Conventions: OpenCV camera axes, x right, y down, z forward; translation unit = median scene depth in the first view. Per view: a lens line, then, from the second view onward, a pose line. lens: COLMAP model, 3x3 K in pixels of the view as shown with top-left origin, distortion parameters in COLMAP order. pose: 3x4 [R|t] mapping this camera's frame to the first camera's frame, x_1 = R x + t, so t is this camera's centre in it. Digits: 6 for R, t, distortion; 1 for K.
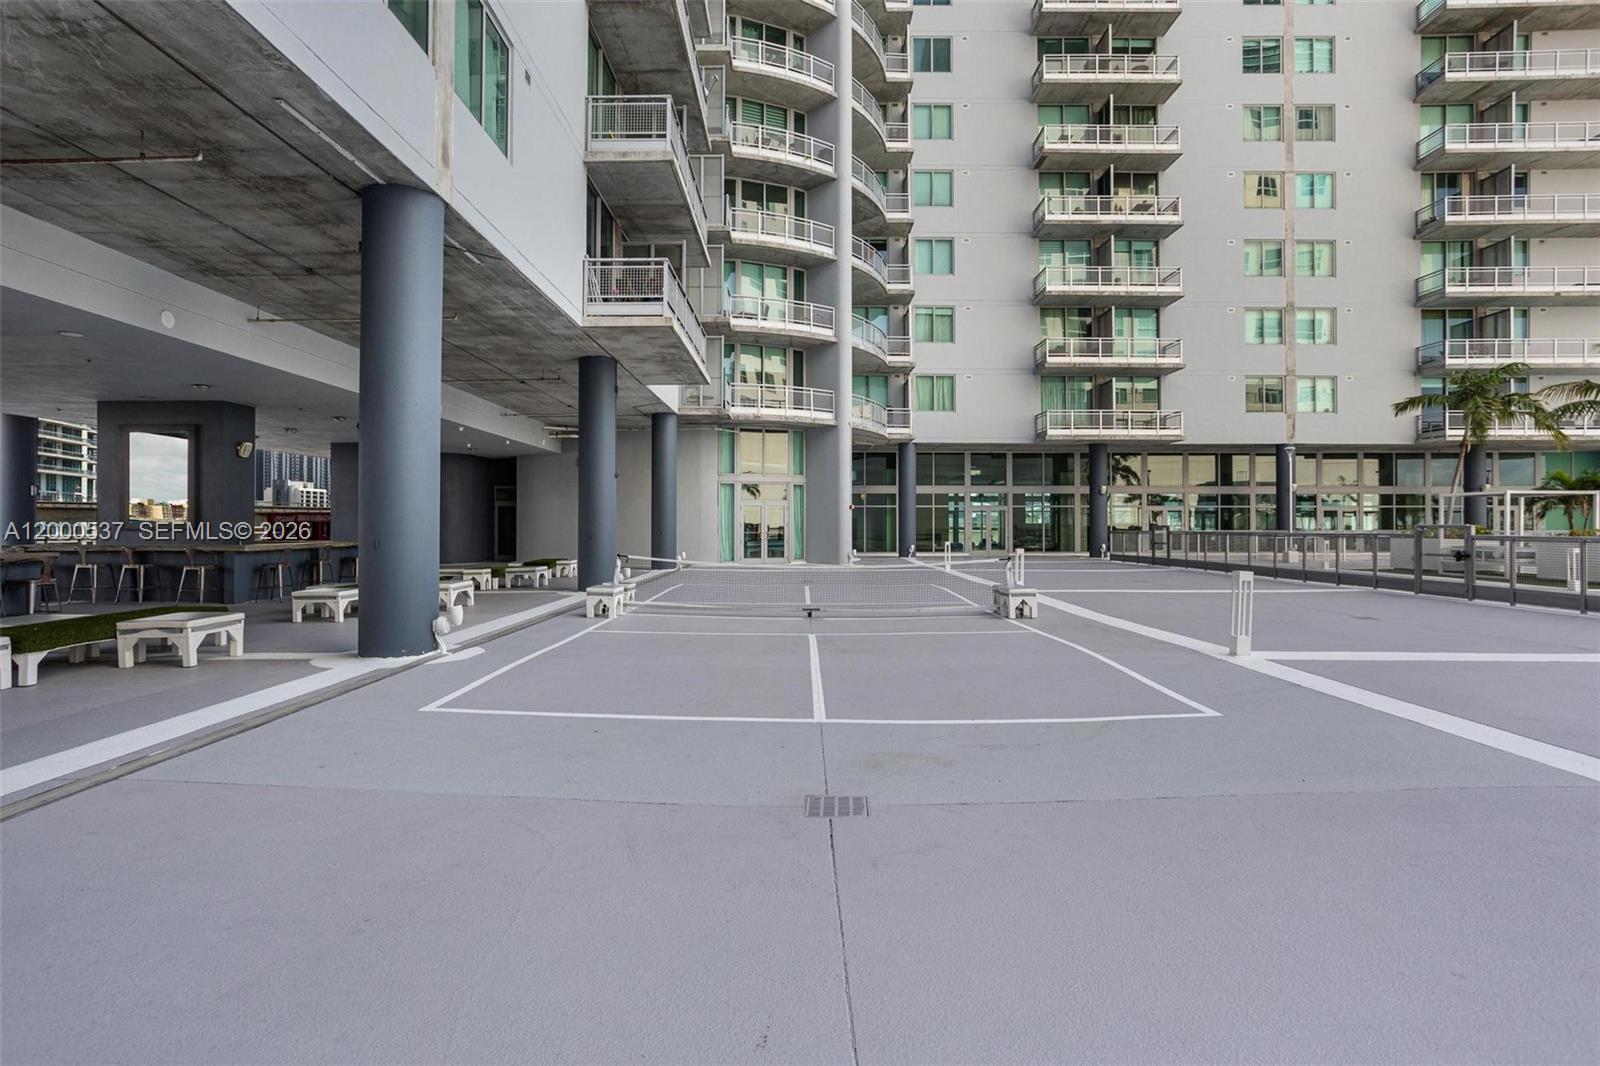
lens RADIAL K [[786.2, 0, 790.6], [0, 786.2, 517.0], [0, 0, 1]] dist [0.001175, 0.003022]
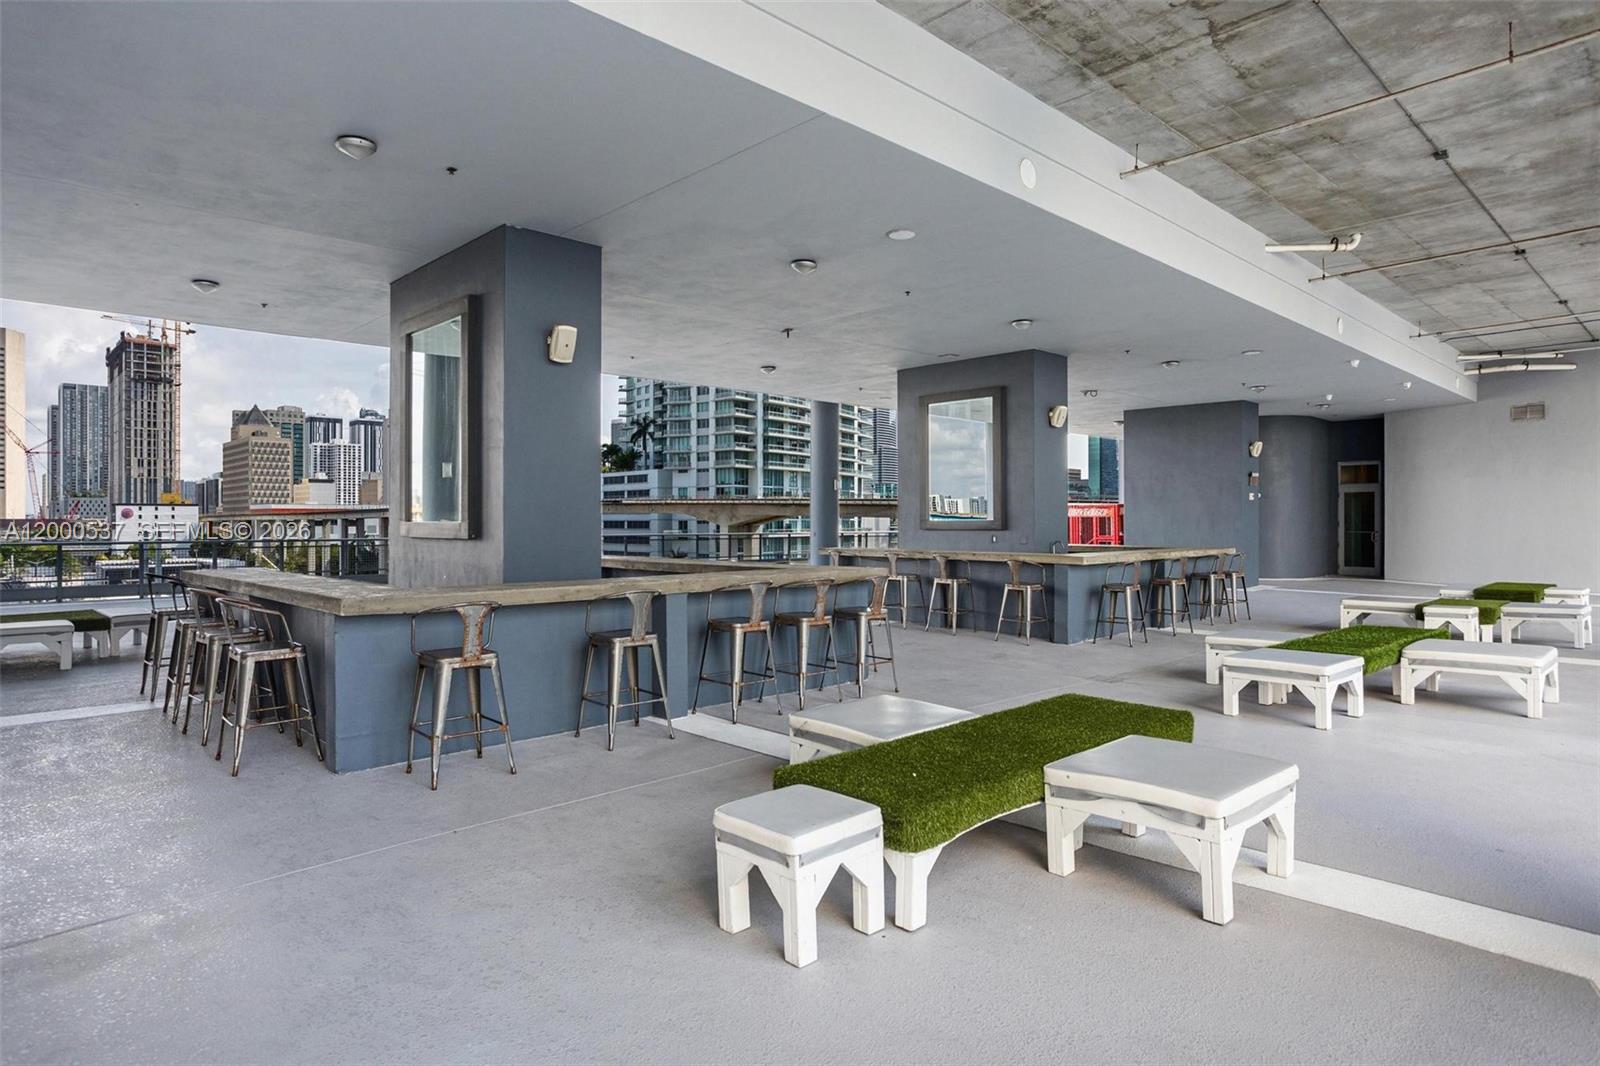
lens RADIAL K [[913.2, 0, 800.2], [0, 913.2, 525.1], [0, 0, 1]] dist [-0.001824, -0.000168]
pose [[0.705290, 0.002822, -0.708913, -0.313039], [0.009568, 0.999863, 0.013499, -0.002012], [0.708854, -0.016304, 0.705166, 0.292054]]
